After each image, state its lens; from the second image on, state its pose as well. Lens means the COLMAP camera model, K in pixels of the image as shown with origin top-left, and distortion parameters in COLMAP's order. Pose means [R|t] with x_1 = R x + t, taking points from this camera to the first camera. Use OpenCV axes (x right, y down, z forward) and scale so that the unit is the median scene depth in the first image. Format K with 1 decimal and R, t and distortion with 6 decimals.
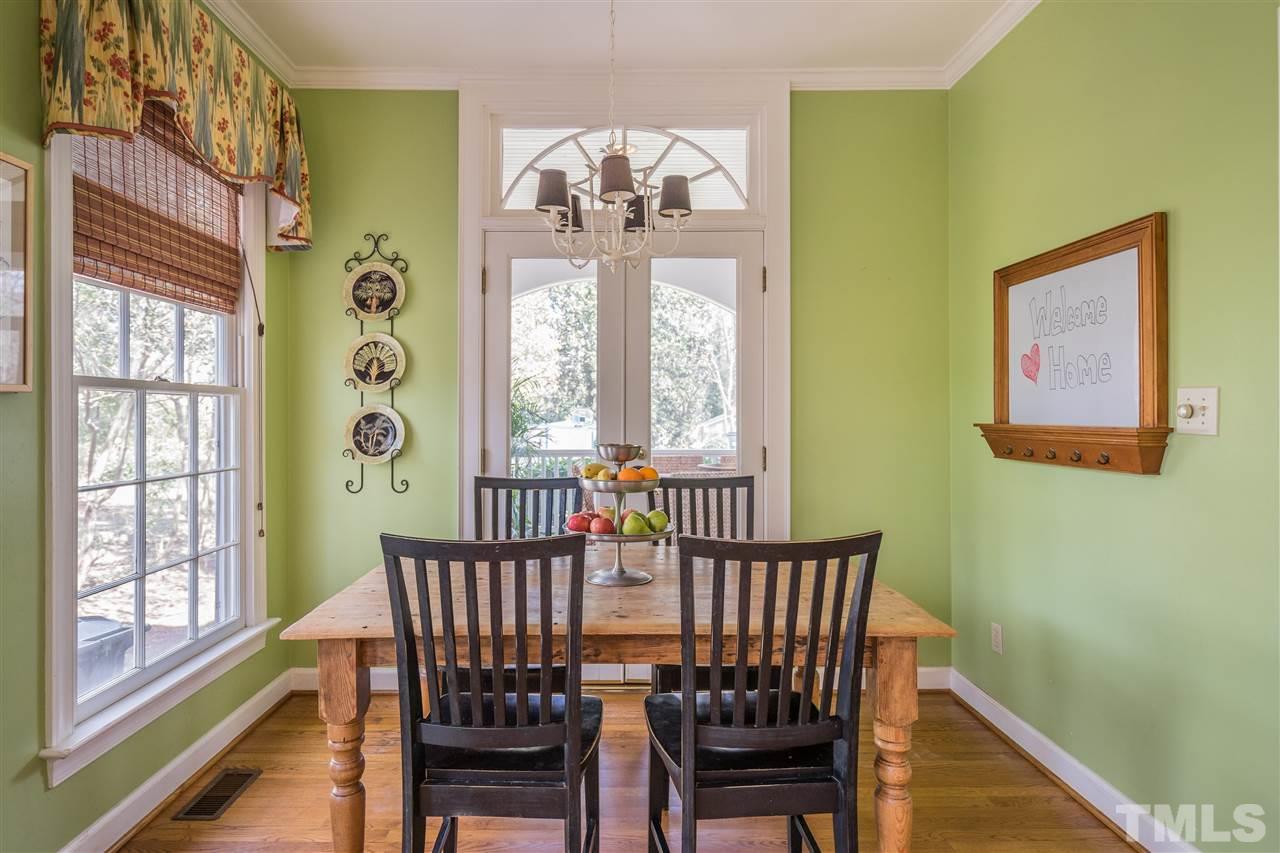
lens RADIAL K [[710.6, 0, 634.1], [0, 710.6, 419.1], [0, 0, 1]] dist [-0.000473, -0.000334]
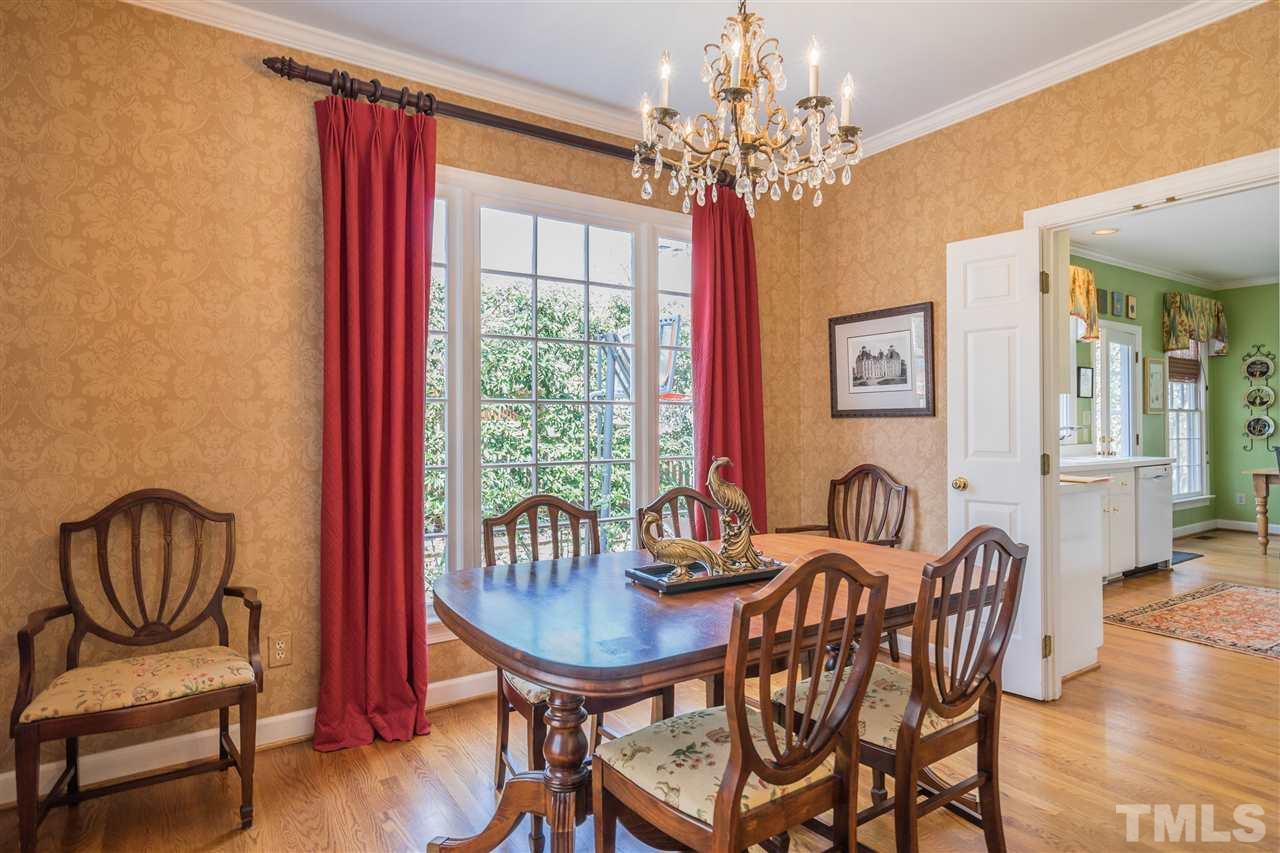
lens RADIAL K [[710.6, 0, 637.7], [0, 710.6, 423.4], [0, 0, 1]] dist [-0.000473, -0.000334]
pose [[0.528199, -0.006042, -0.849099, 0.593169], [-0.002263, 0.999961, -0.008523, 0.035079], [0.849117, 0.006423, 0.528165, -2.143658]]
